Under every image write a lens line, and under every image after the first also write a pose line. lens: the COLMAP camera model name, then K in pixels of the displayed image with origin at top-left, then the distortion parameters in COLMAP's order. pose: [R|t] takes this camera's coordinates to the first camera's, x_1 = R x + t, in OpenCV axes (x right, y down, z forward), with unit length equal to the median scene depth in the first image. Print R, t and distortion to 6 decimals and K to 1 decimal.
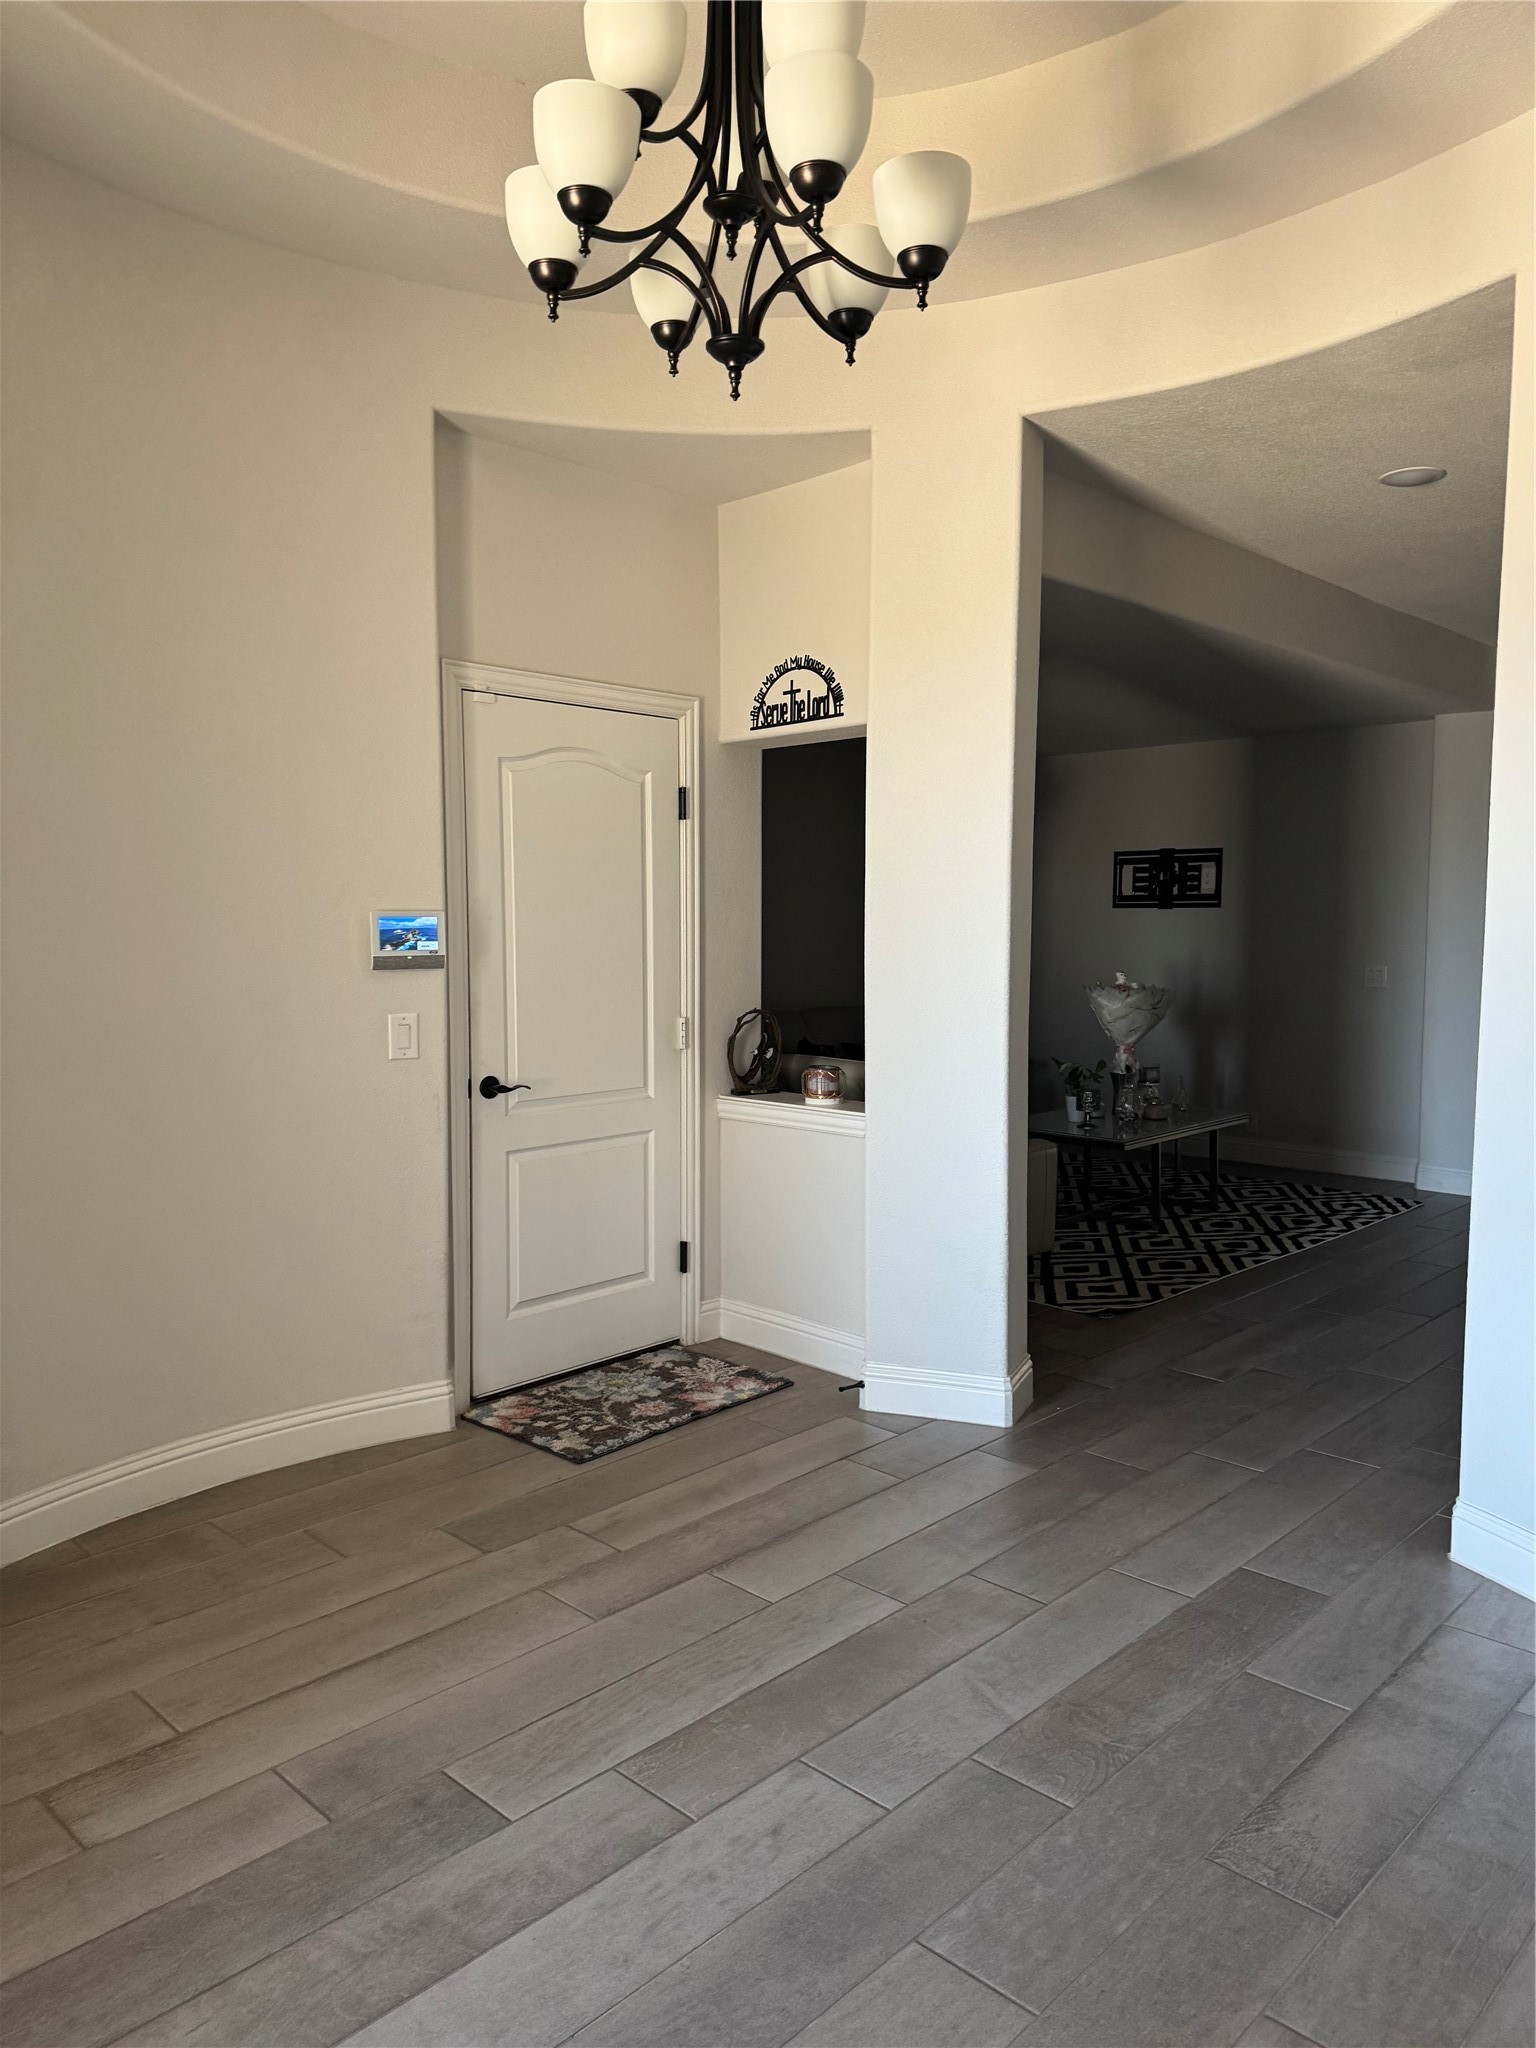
lens RADIAL K [[1448.7, 0, 772.1], [0, 1448.7, 1021.5], [0, 0, 1]] dist [0.002431, -0.002403]
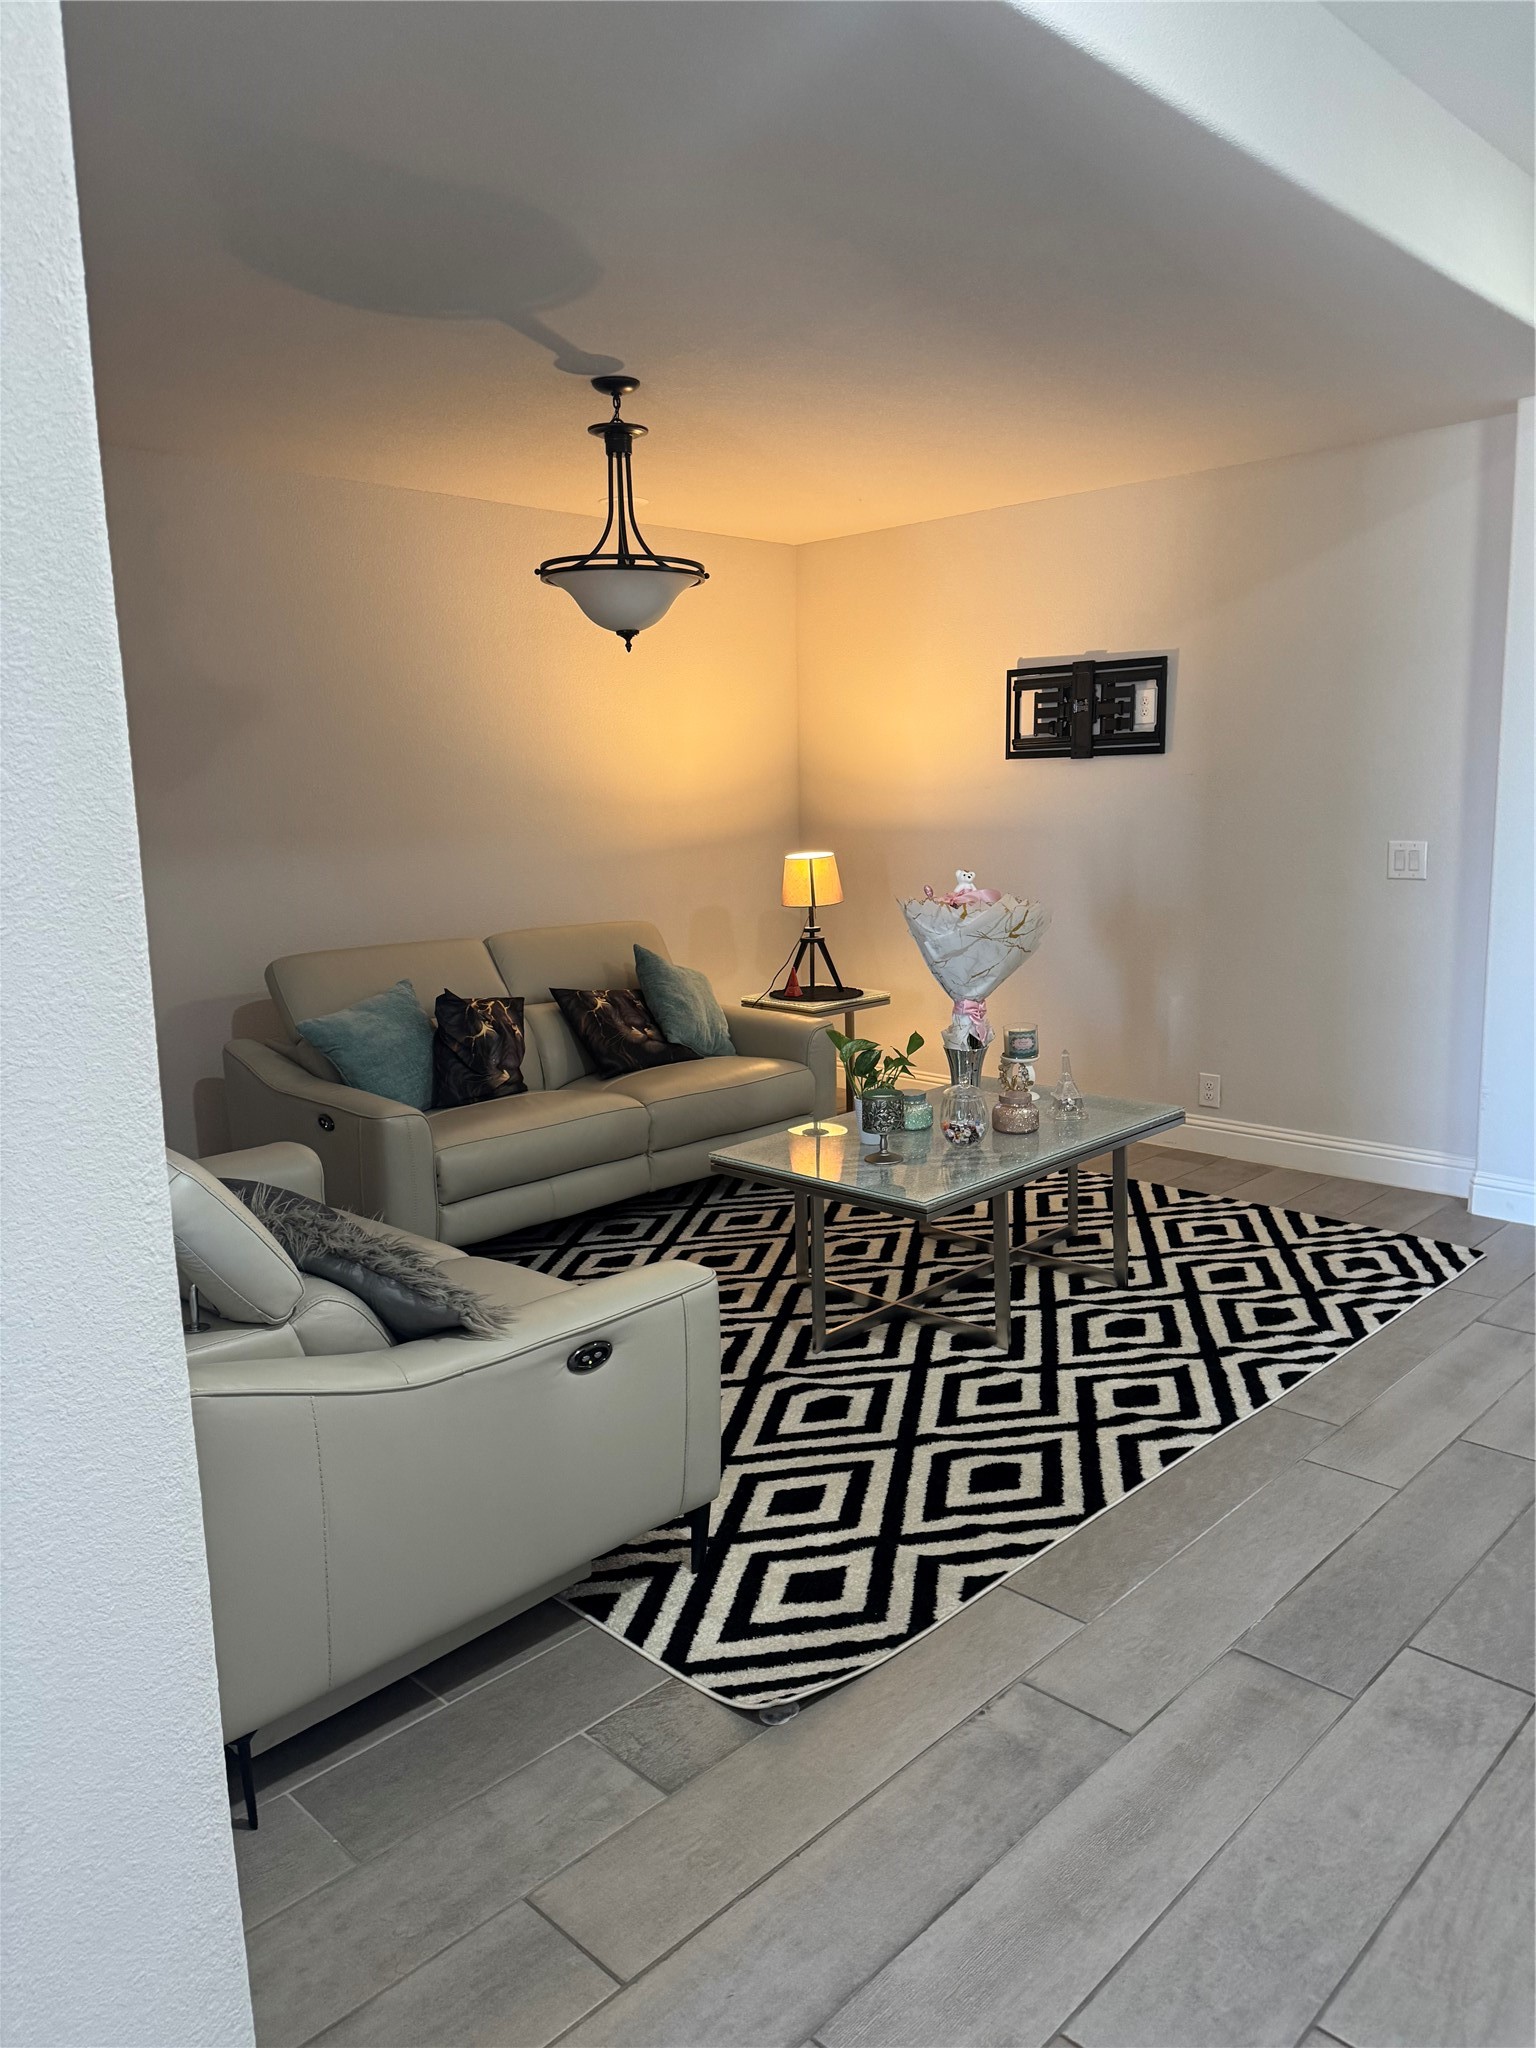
lens RADIAL K [[1448.7, 0, 762.2], [0, 1448.7, 1026.5], [0, 0, 1]] dist [0.002431, -0.002403]
pose [[0.999490, -0.024196, -0.020858, 0.173395], [0.026145, 0.994758, 0.098858, -0.032263], [0.018357, -0.099353, 0.994883, 0.425862]]
